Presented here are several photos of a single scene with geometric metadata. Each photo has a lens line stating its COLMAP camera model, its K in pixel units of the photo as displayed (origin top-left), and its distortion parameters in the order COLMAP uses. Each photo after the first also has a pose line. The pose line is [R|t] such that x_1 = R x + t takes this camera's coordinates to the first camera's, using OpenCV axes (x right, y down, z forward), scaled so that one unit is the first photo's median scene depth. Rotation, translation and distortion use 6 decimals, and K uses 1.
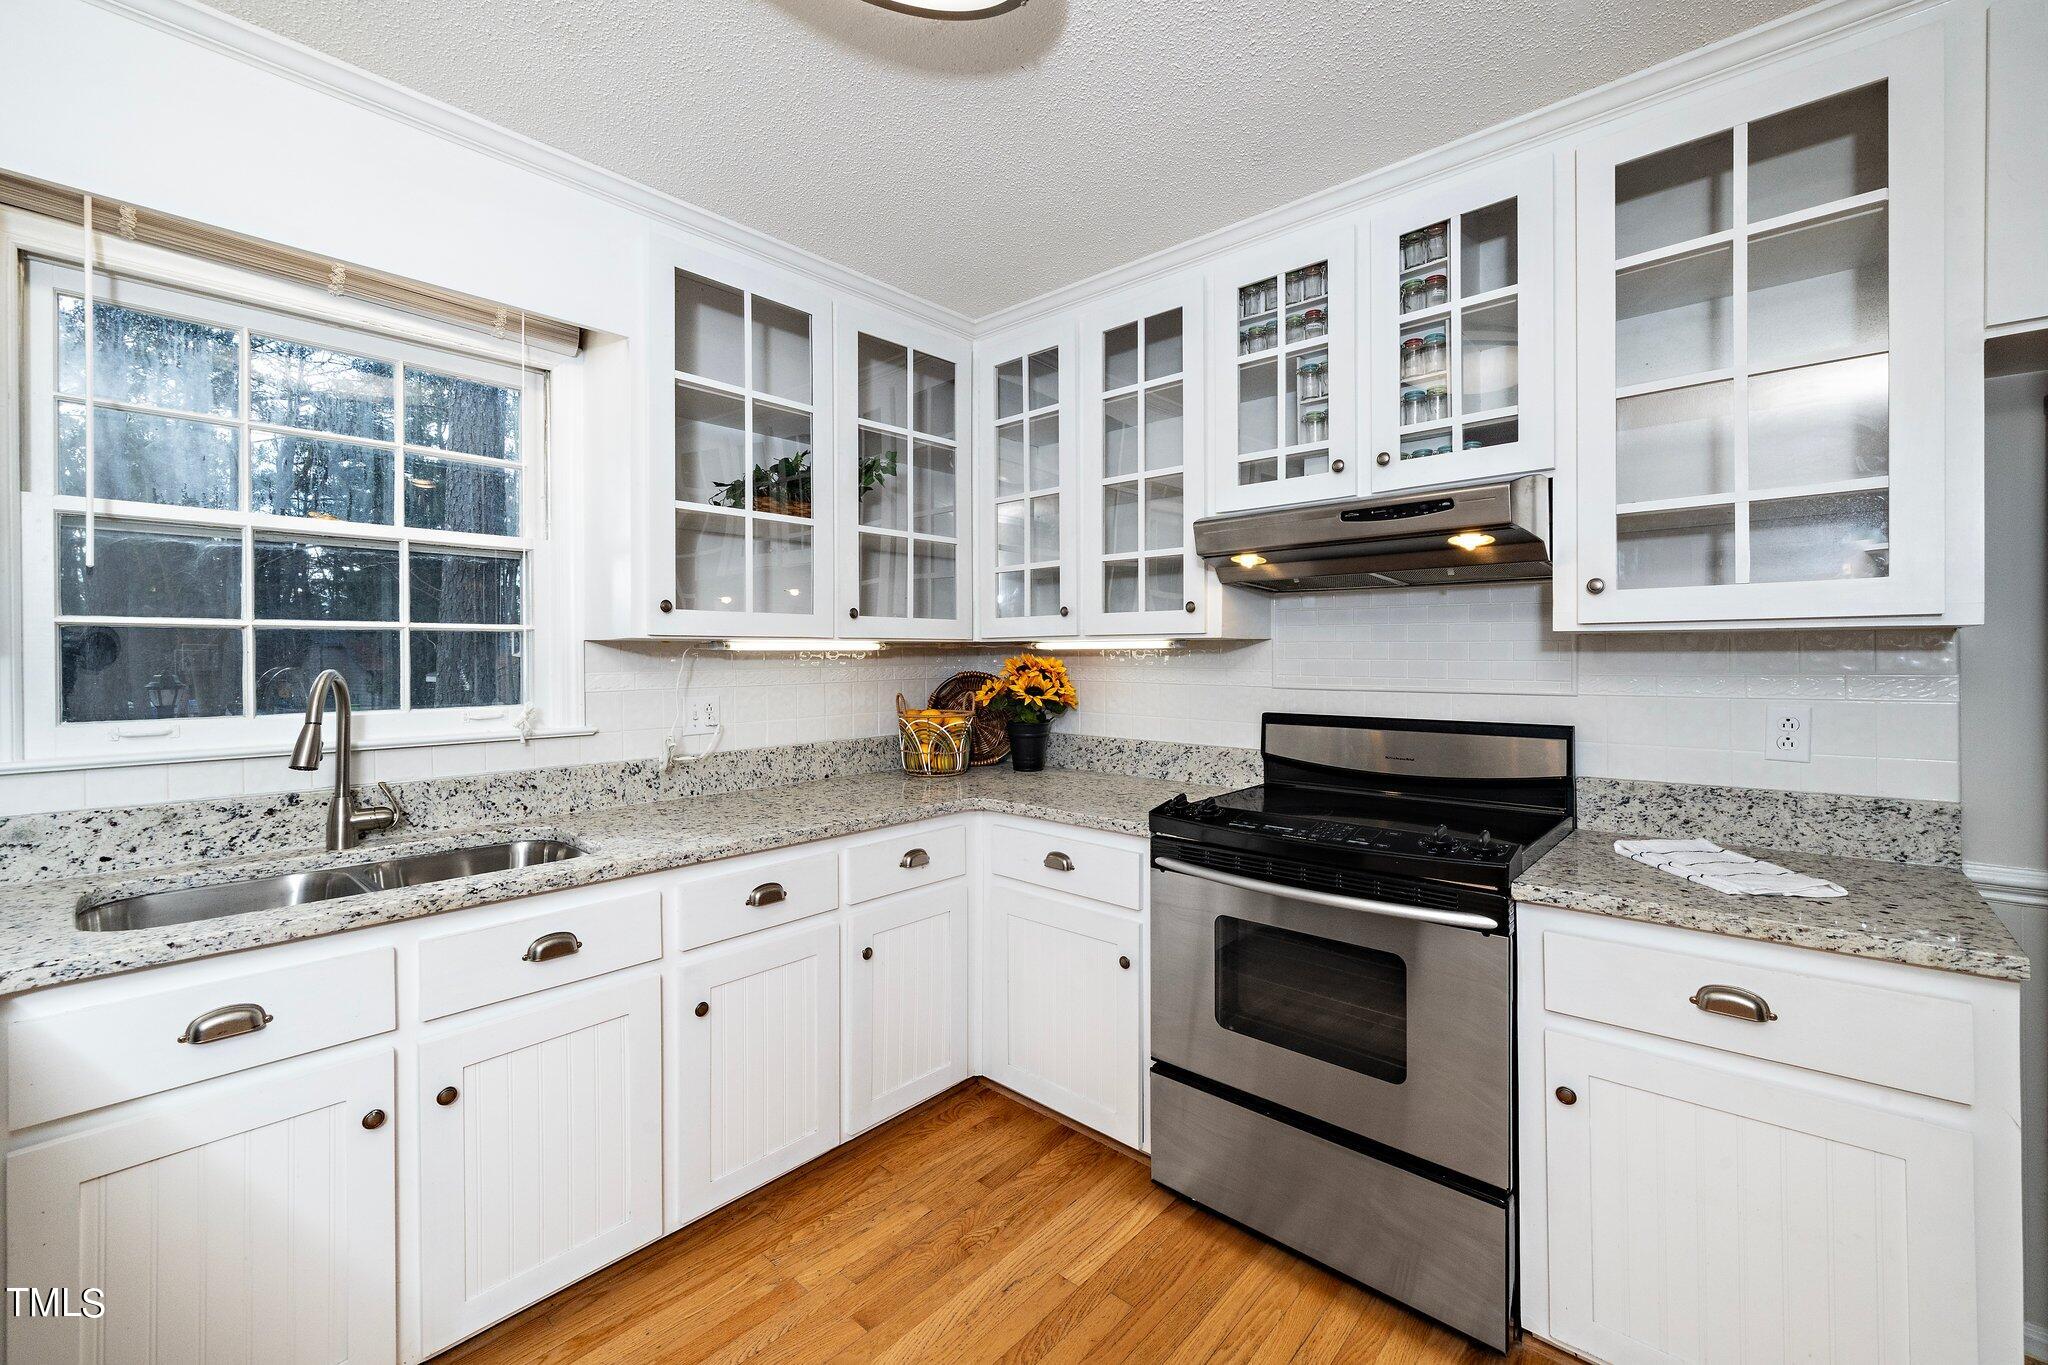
lens RADIAL K [[845.8, 0, 1015.9], [0, 845.8, 656.9], [0, 0, 1]] dist [-0.002586, -0.000290]
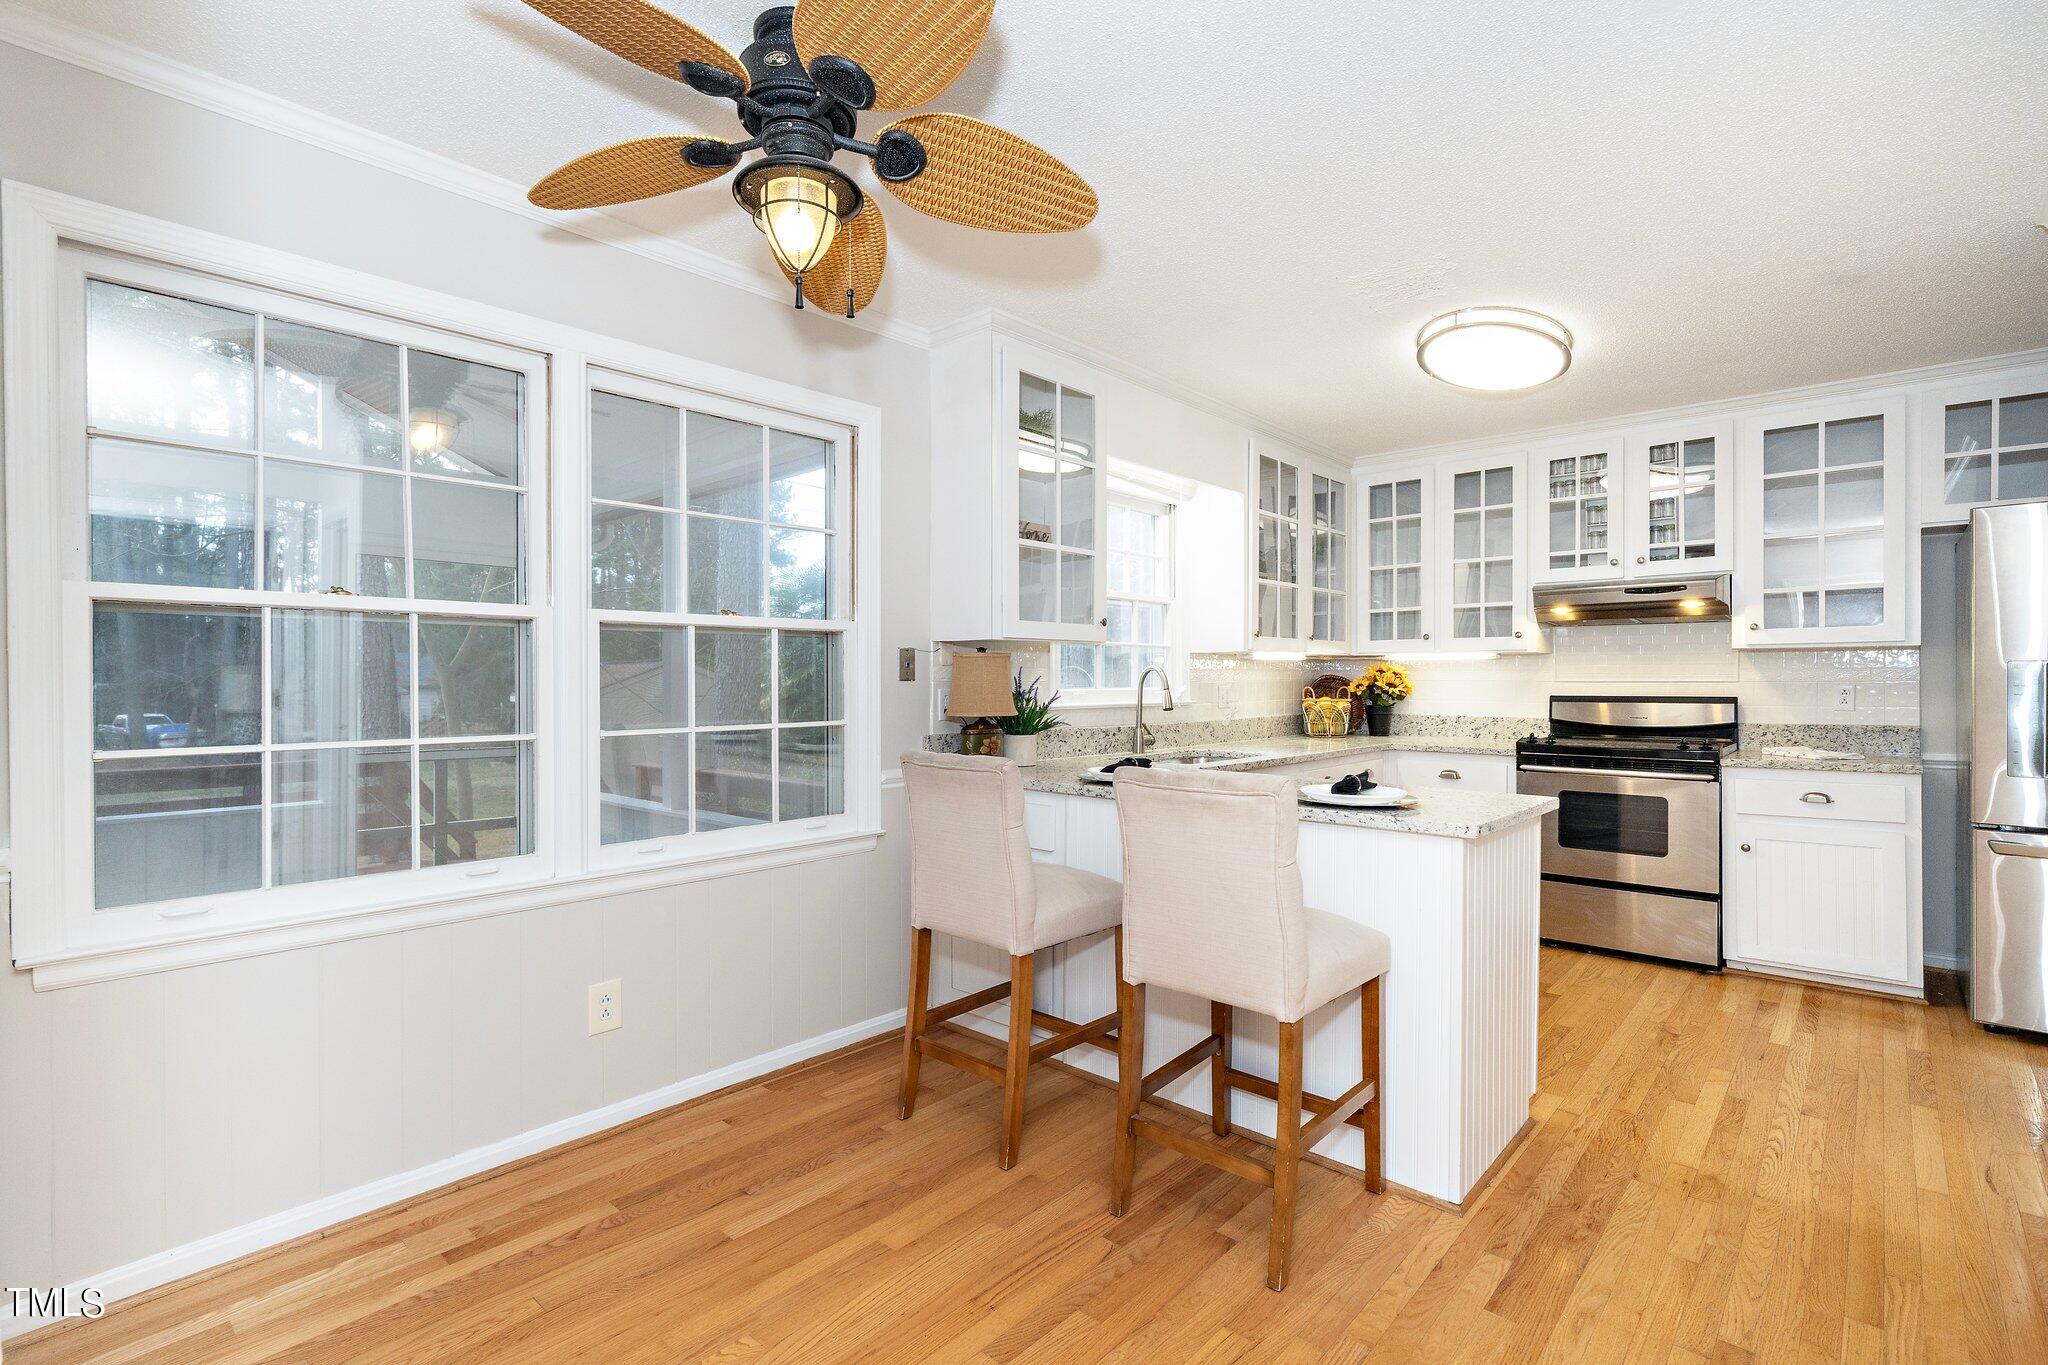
lens RADIAL K [[974.5, 0, 1020.6], [0, 974.5, 679.9], [0, 0, 1]] dist [0.003023, 0.000553]
pose [[0.999914, 0.002553, 0.012827, -0.959467], [-0.002539, 0.999996, -0.001129, 0.045275], [-0.012830, 0.001097, 0.999917, -1.155713]]
